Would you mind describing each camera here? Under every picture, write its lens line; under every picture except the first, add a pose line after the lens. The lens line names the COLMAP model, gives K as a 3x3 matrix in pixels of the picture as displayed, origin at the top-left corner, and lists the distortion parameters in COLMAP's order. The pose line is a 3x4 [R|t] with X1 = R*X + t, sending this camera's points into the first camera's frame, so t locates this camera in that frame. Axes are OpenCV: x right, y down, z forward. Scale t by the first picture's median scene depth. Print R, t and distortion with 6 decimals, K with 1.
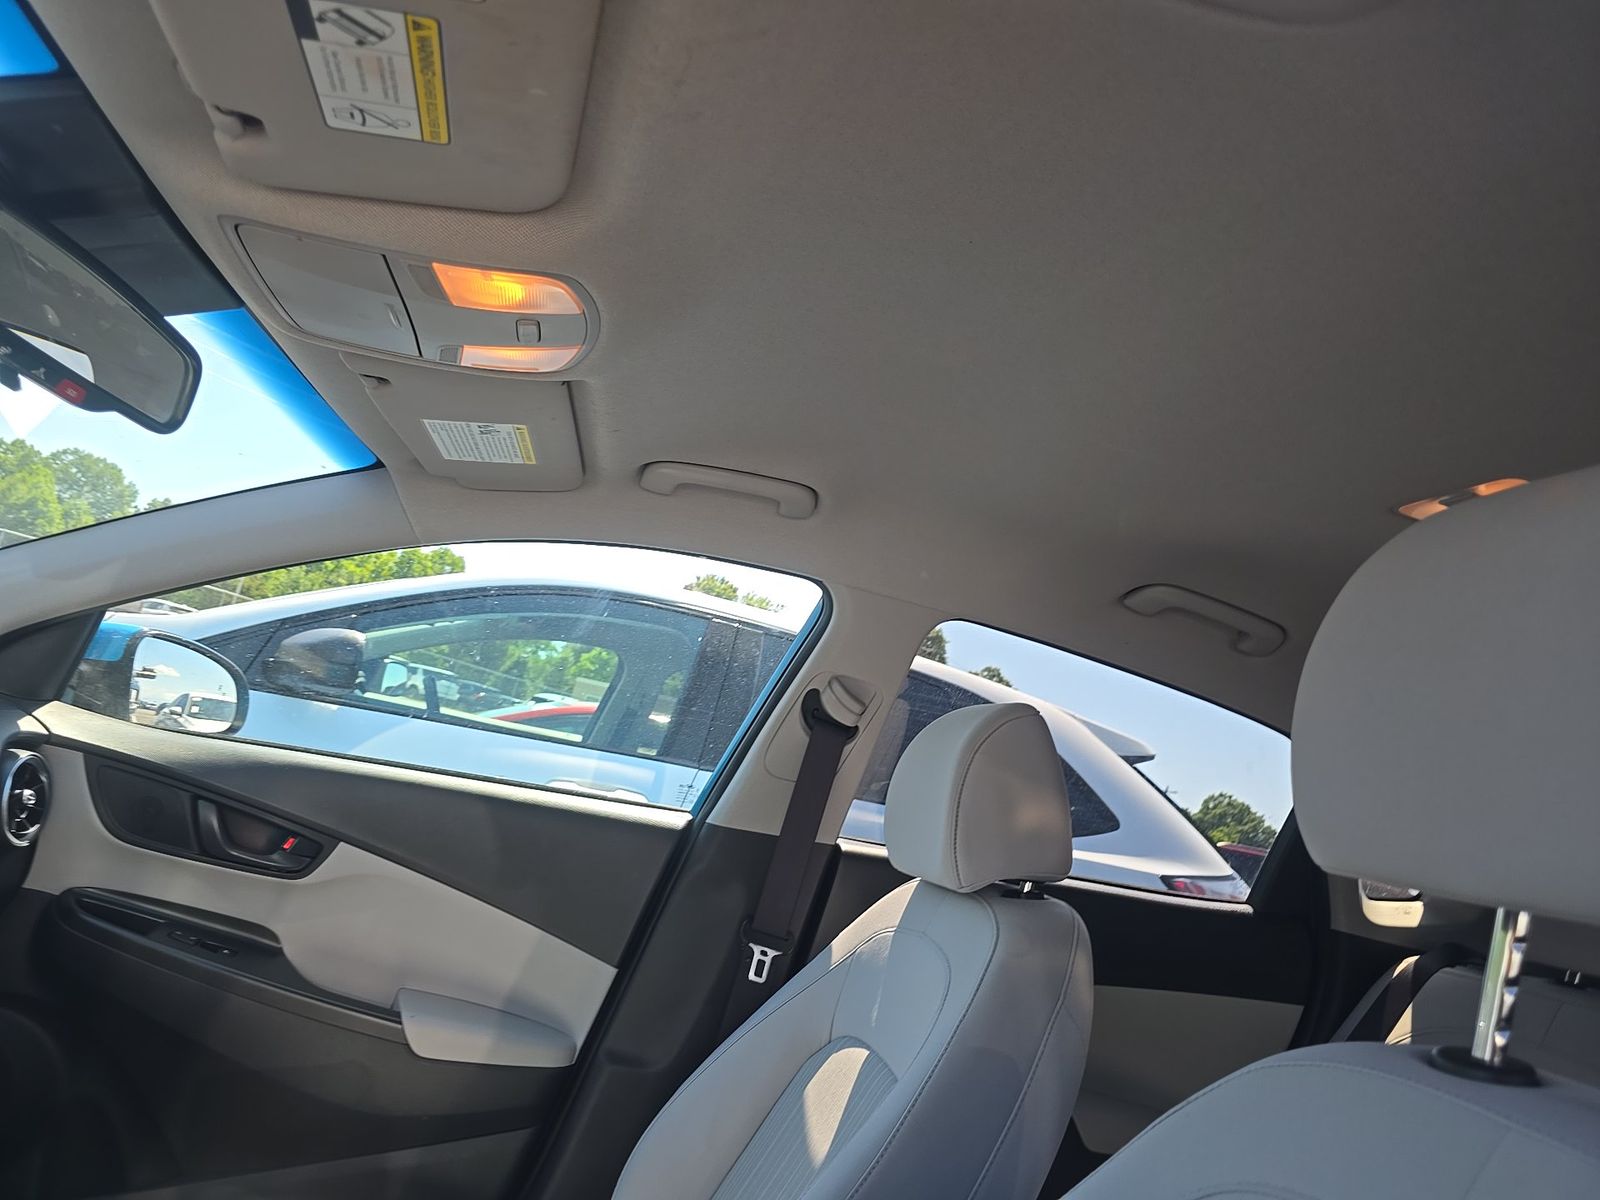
lens RADIAL K [[1079.5, 0, 800.0], [0, 1079.5, 600.0], [0, 0, 1]] dist [0.008666, -0.003749]
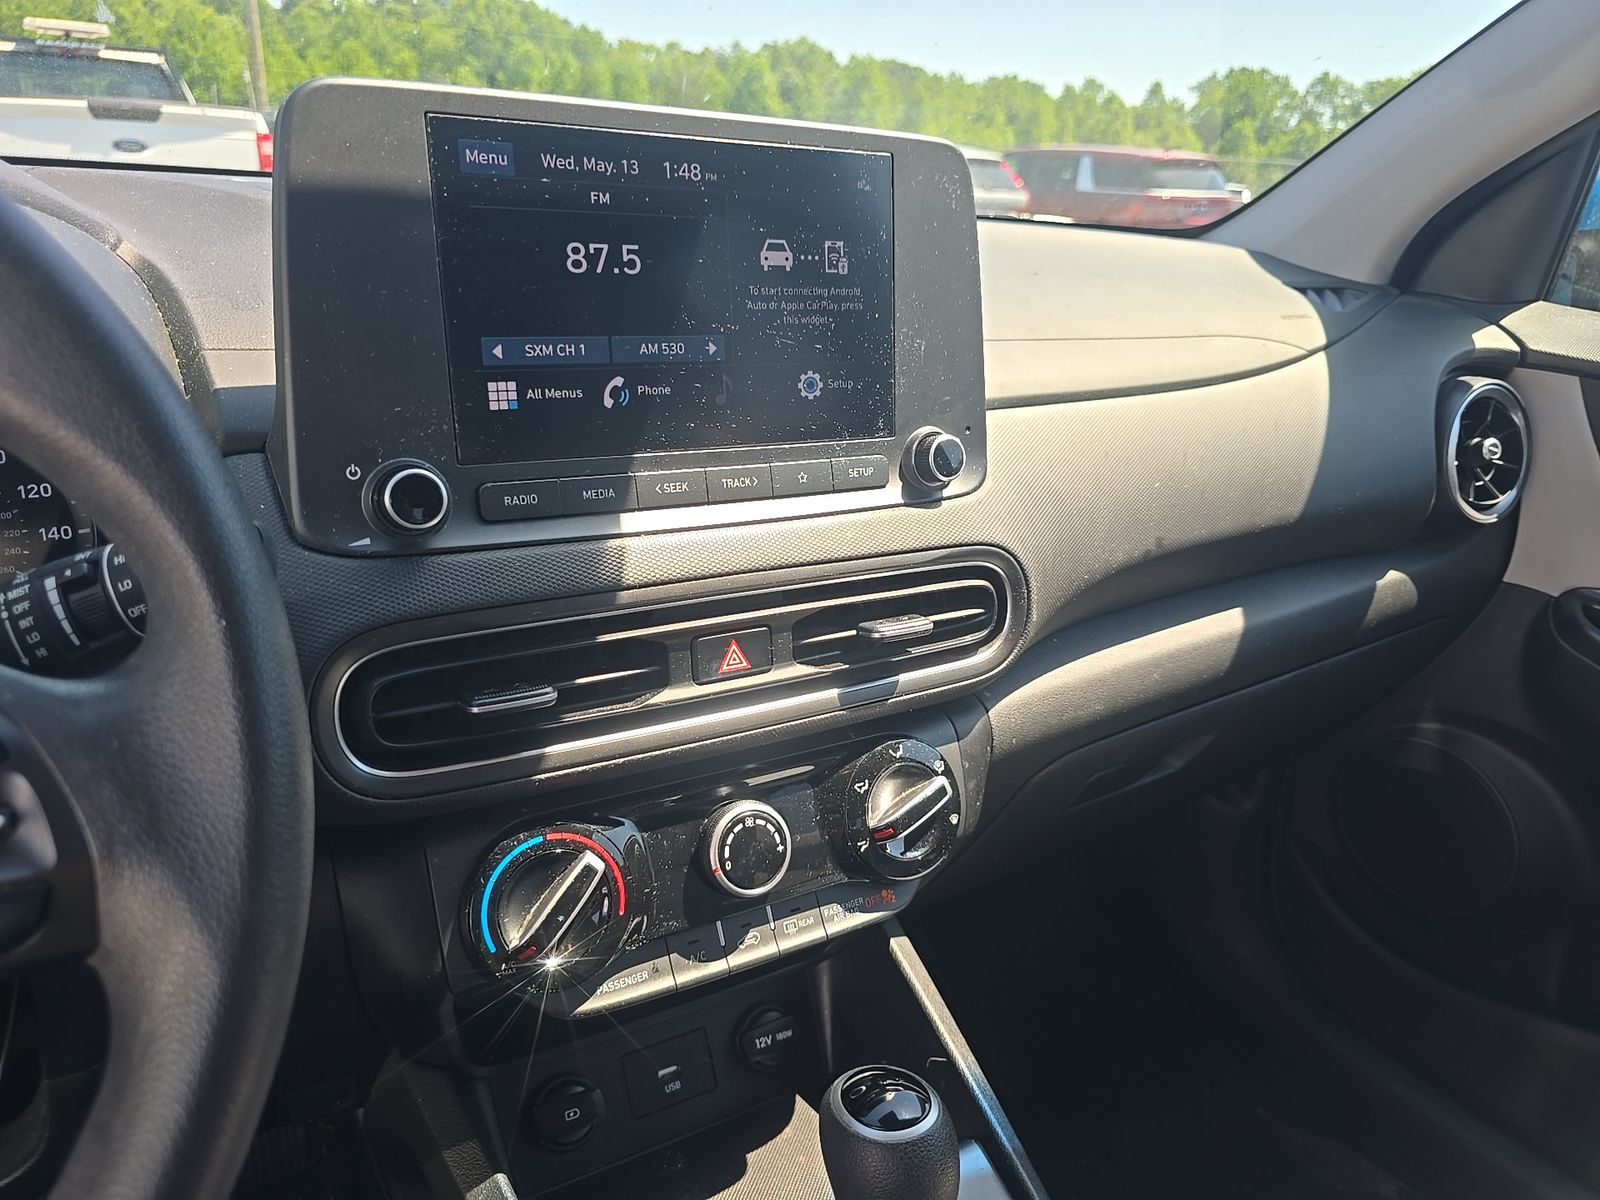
lens RADIAL K [[1079.5, 0, 800.0], [0, 1079.5, 600.0], [0, 0, 1]] dist [0.008666, -0.003749]
pose [[0.306205, 0.114377, -0.945070, -0.196313], [0.181955, 0.967421, 0.176036, 0.072638], [0.934415, -0.225864, 0.275417, 0.377115]]
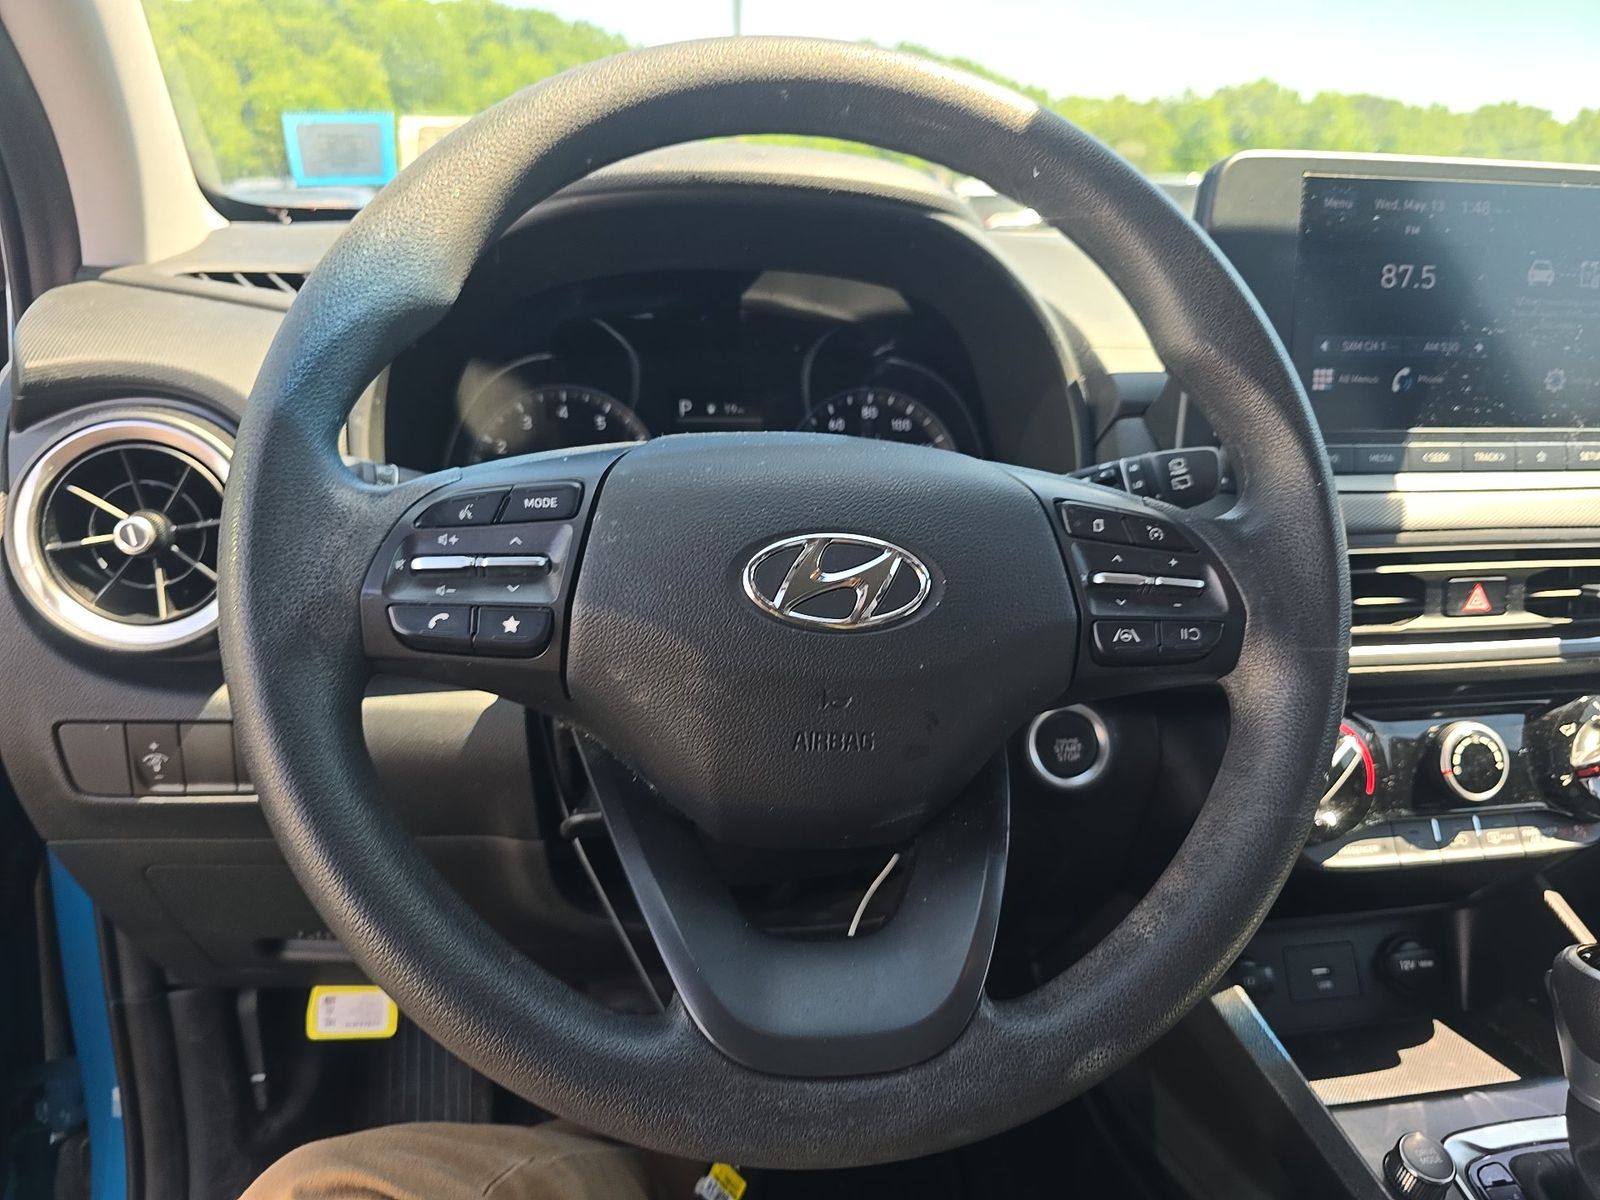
lens RADIAL K [[1116.7, 0, 758.5], [0, 1116.7, 616.5], [0, 0, 1]] dist [0.007733, -0.024687]
pose [[-0.048055, 0.083276, -0.995367, -0.082995], [0.141666, 0.987013, 0.075737, 0.081359], [0.988747, -0.137370, -0.059228, 0.200171]]
